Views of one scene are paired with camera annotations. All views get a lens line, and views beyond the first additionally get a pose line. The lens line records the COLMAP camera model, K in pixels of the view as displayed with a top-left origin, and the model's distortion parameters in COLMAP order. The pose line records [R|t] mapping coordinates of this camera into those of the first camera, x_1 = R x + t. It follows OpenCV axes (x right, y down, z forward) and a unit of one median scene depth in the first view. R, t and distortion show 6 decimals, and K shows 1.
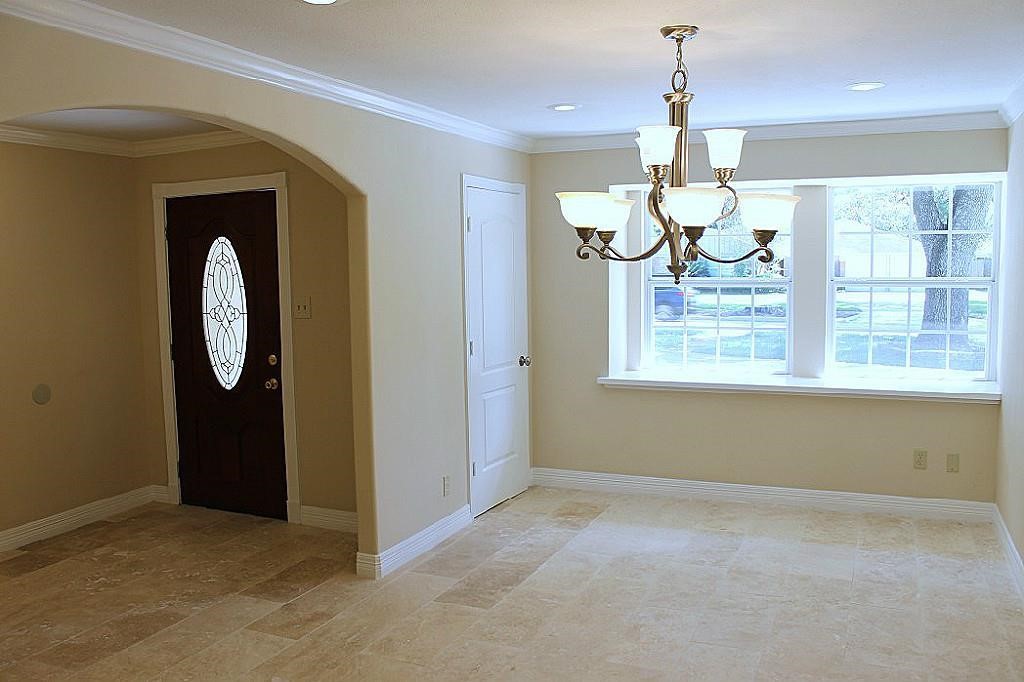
lens RADIAL K [[873.1, 0, 512.0], [0, 873.1, 341.0], [0, 0, 1]] dist [-0.157740, 0.140496]
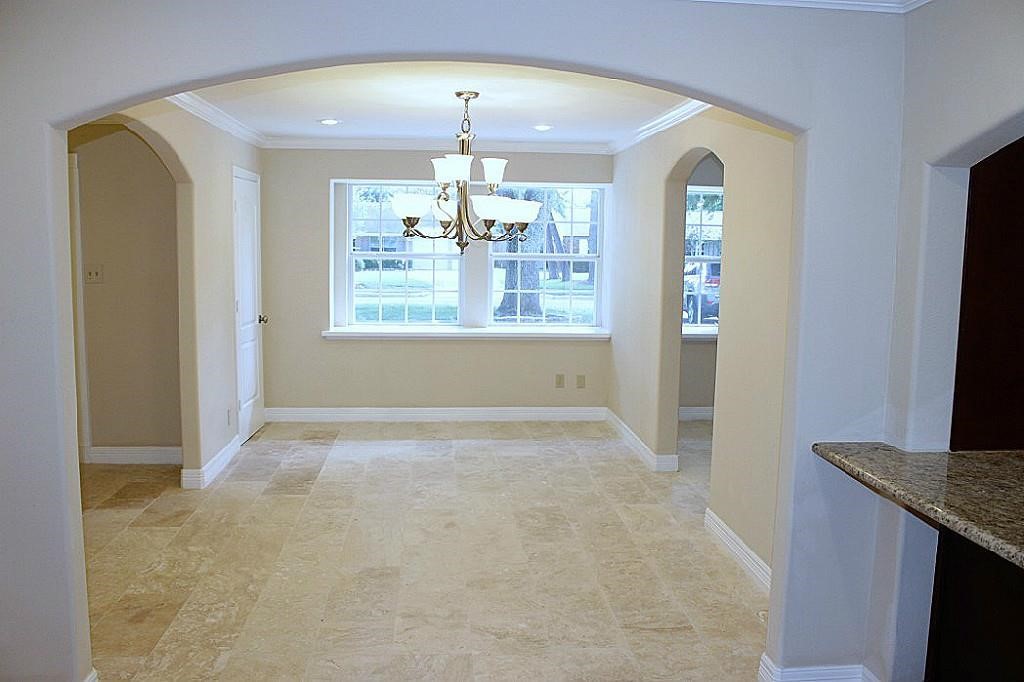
lens RADIAL K [[873.1, 0, 512.0], [0, 873.1, 341.0], [0, 0, 1]] dist [-0.157740, 0.140496]
pose [[0.878214, -0.029724, 0.477344, -0.347193], [0.017759, 0.999405, 0.029561, 0.032506], [-0.477938, -0.017484, 0.878219, -0.308492]]
